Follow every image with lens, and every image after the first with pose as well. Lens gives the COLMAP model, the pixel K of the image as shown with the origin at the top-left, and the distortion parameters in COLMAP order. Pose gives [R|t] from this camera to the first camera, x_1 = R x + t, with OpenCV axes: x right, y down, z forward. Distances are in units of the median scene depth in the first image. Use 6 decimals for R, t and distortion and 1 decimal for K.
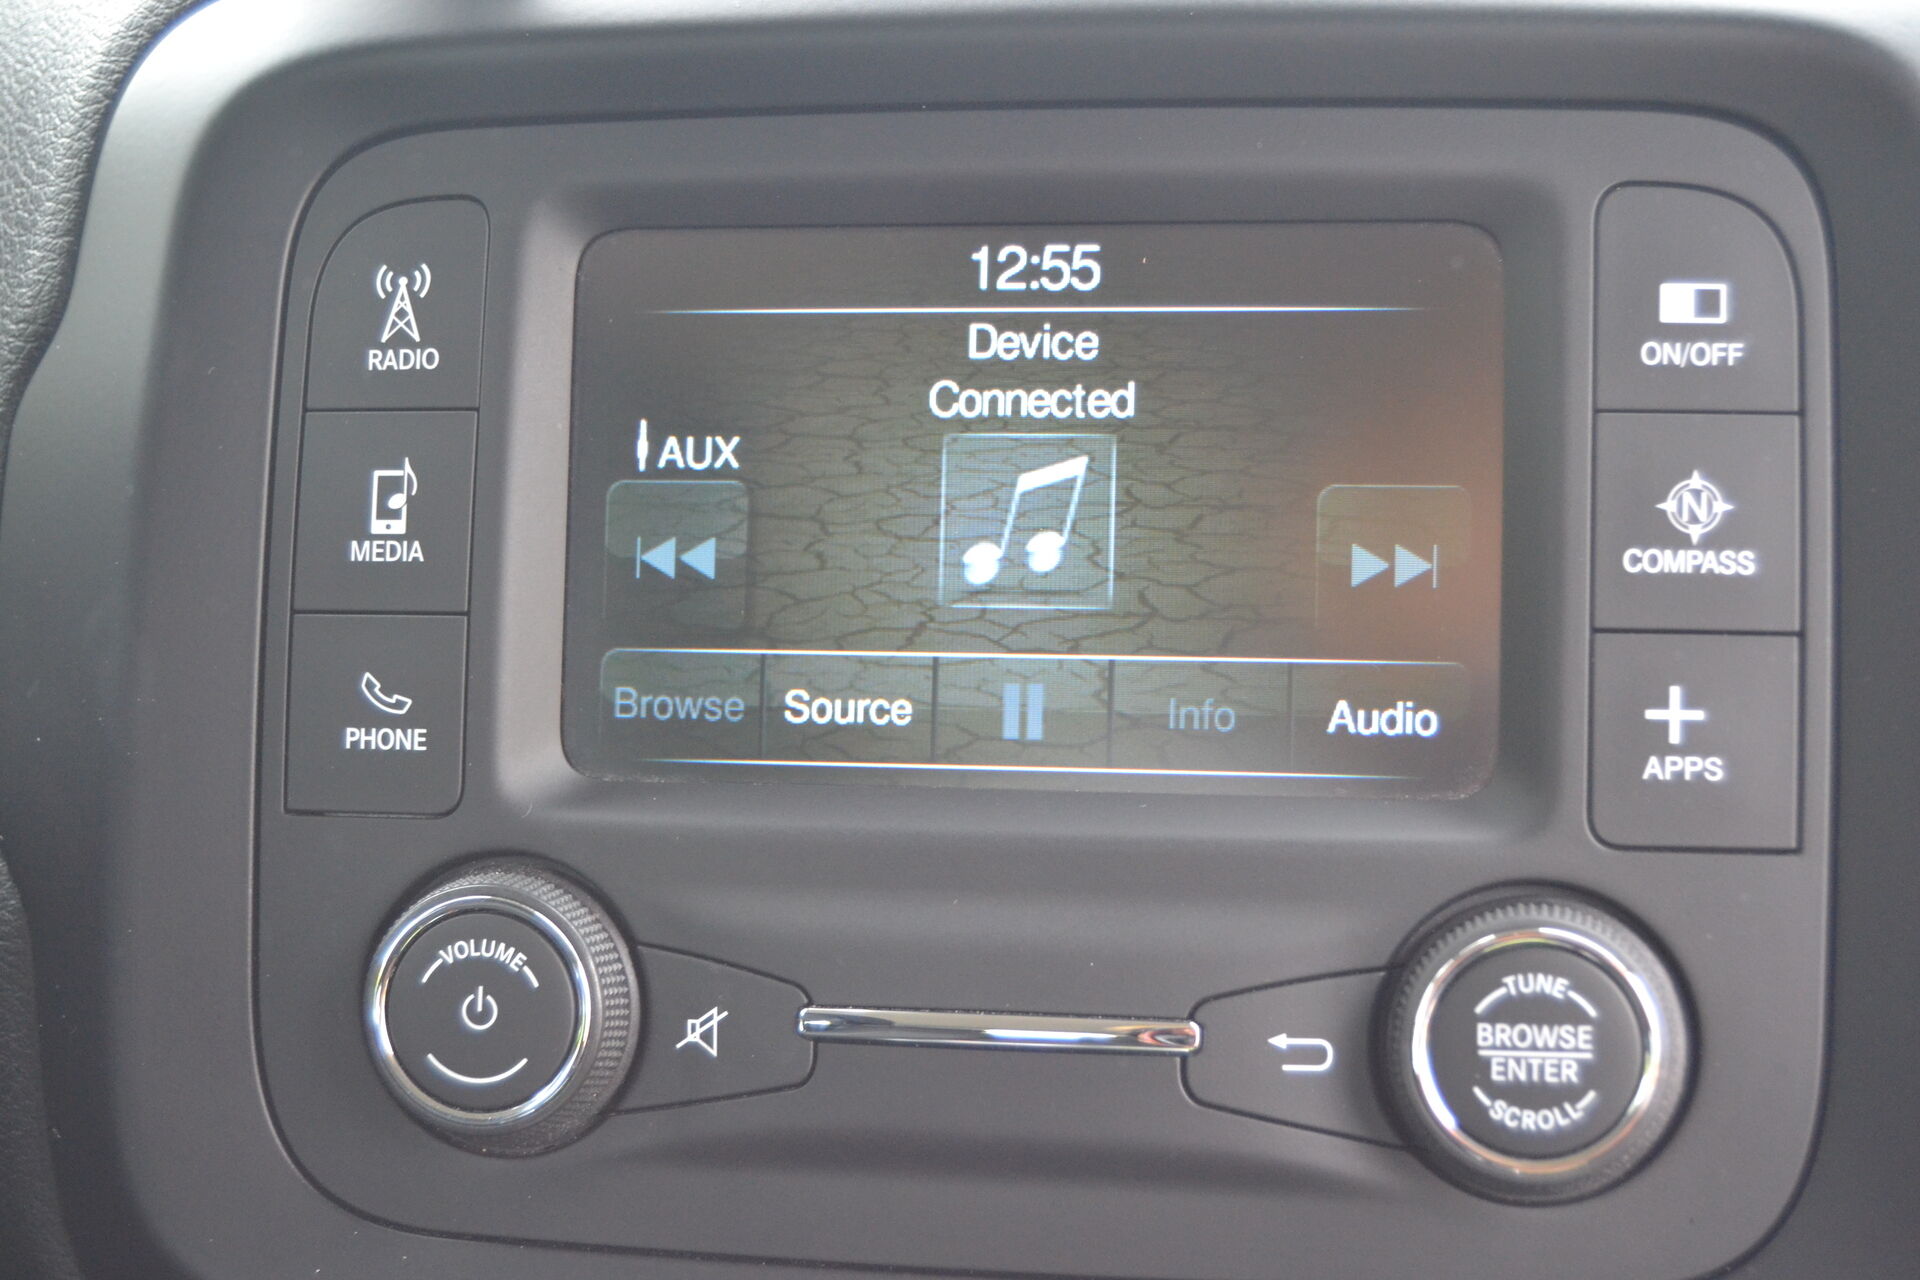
lens RADIAL K [[3101.1, 0, 960.5], [0, 3101.1, 639.3], [0, 0, 1]] dist [-0.018260, 0.000000]
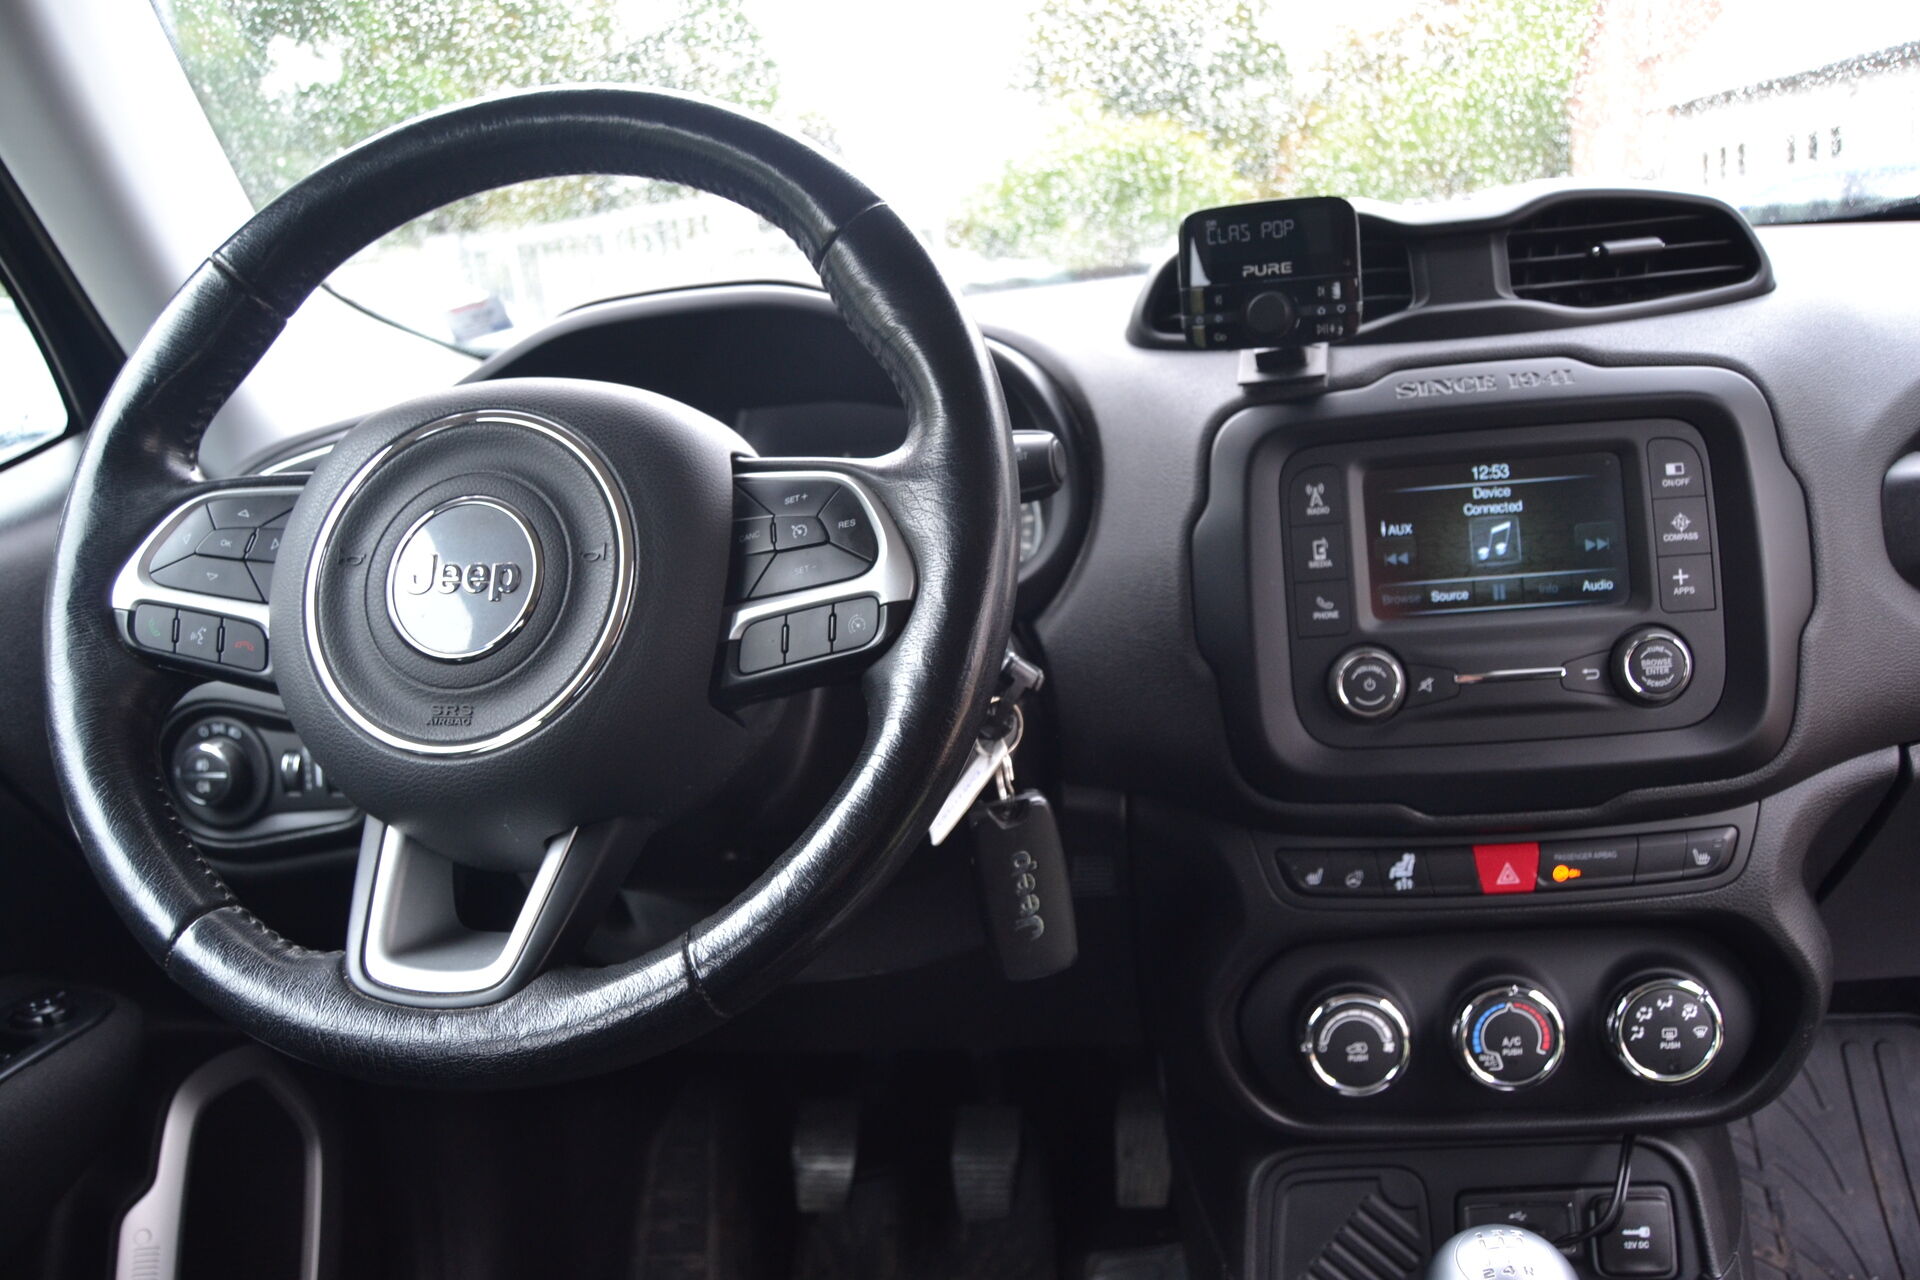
lens RADIAL K [[1514.9, 0, 966.7], [0, 1514.9, 647.9], [0, 0, 1]] dist [-0.093434, 0.040441]
pose [[0.995748, -0.090549, 0.016956, -0.653003], [0.089886, 0.995286, 0.036430, -0.032810], [-0.020174, -0.034751, 0.999192, -0.782110]]
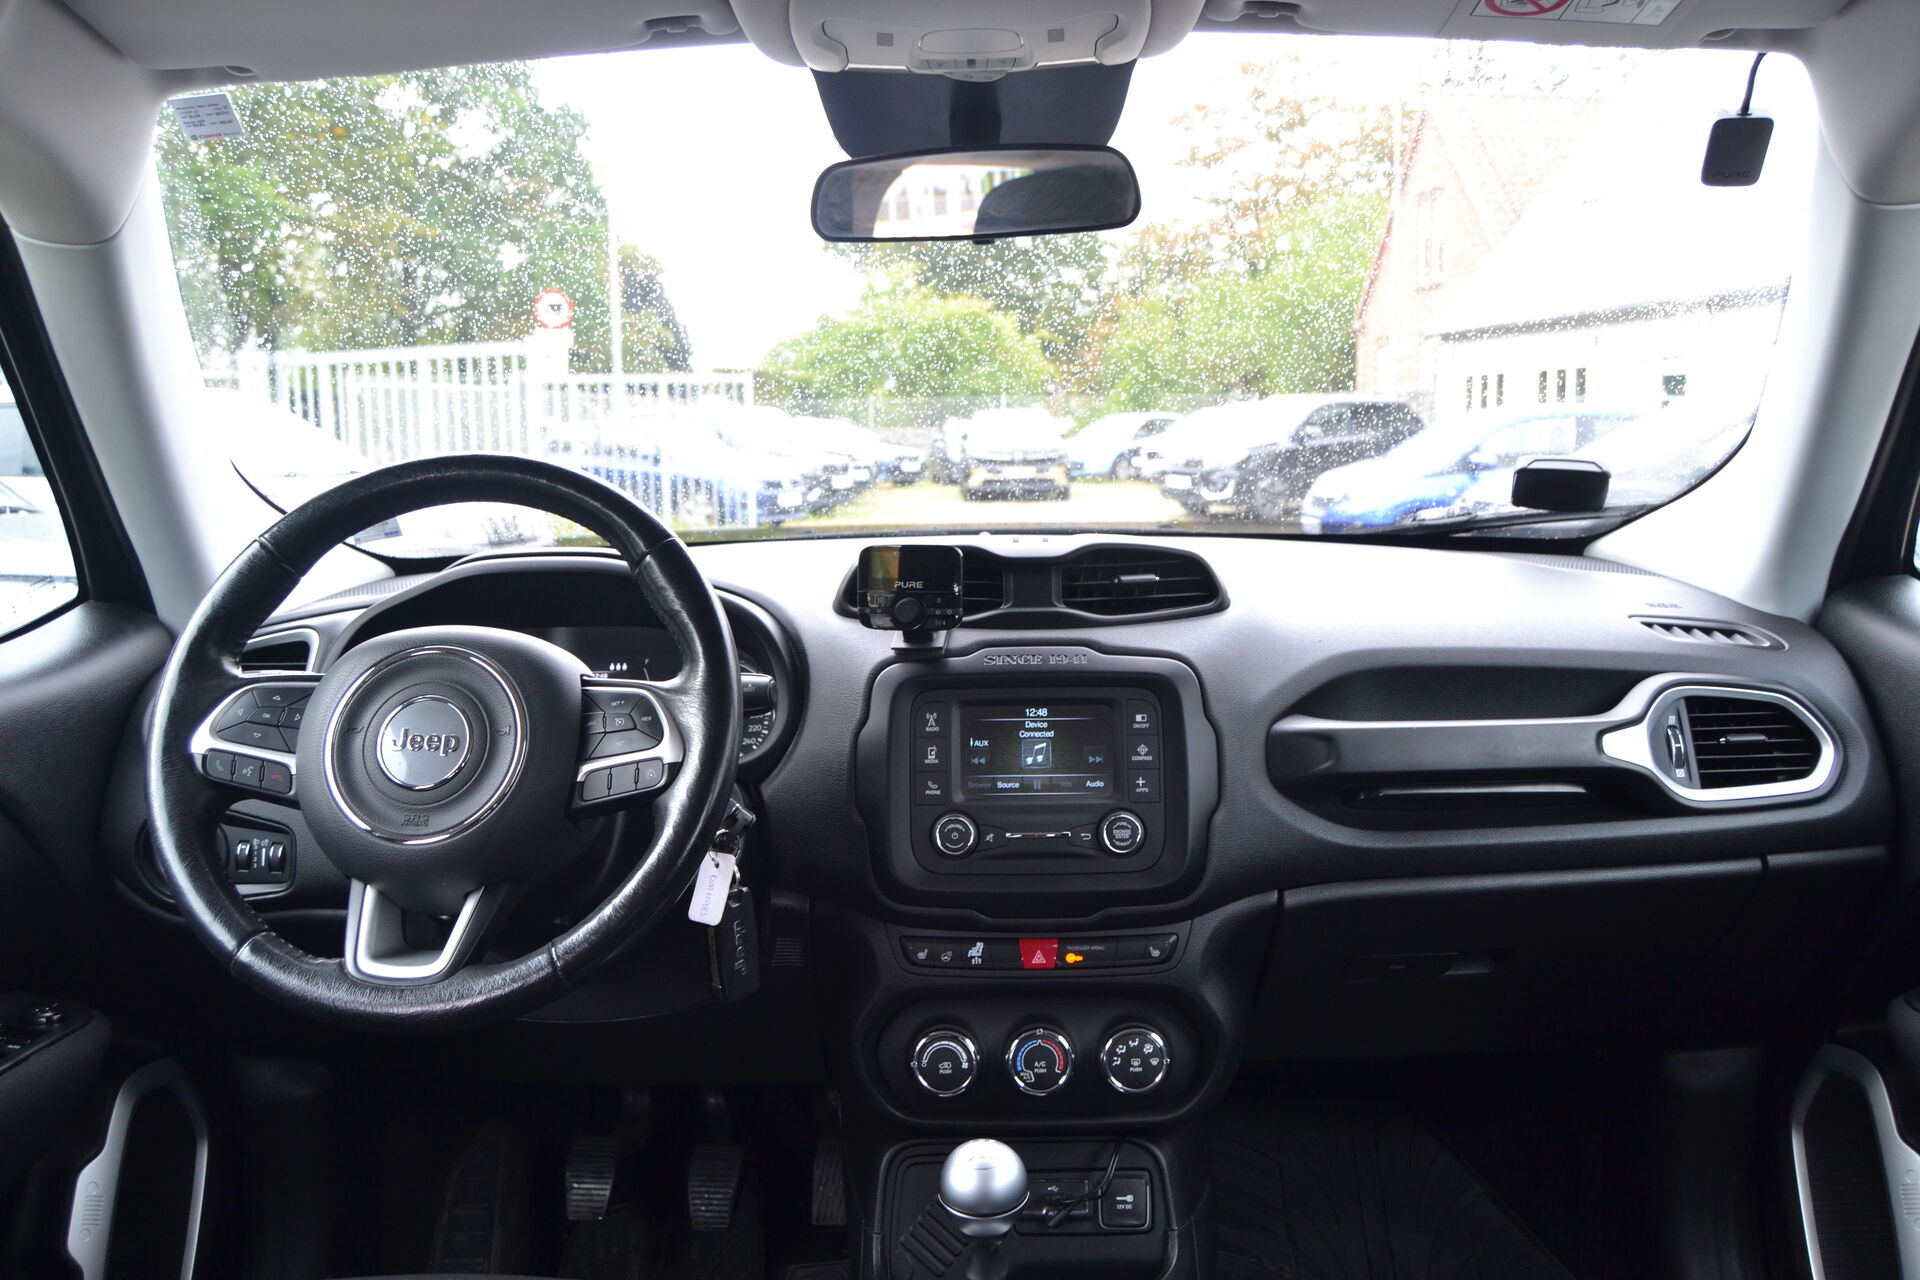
lens RADIAL K [[1514.9, 0, 961.2], [0, 1514.9, 635.3], [0, 0, 1]] dist [-0.093434, 0.040441]
pose [[0.987325, -0.017569, 0.157739, -0.604172], [0.027921, 0.997582, -0.063651, -0.086128], [-0.156239, 0.067248, 0.985427, -1.984481]]
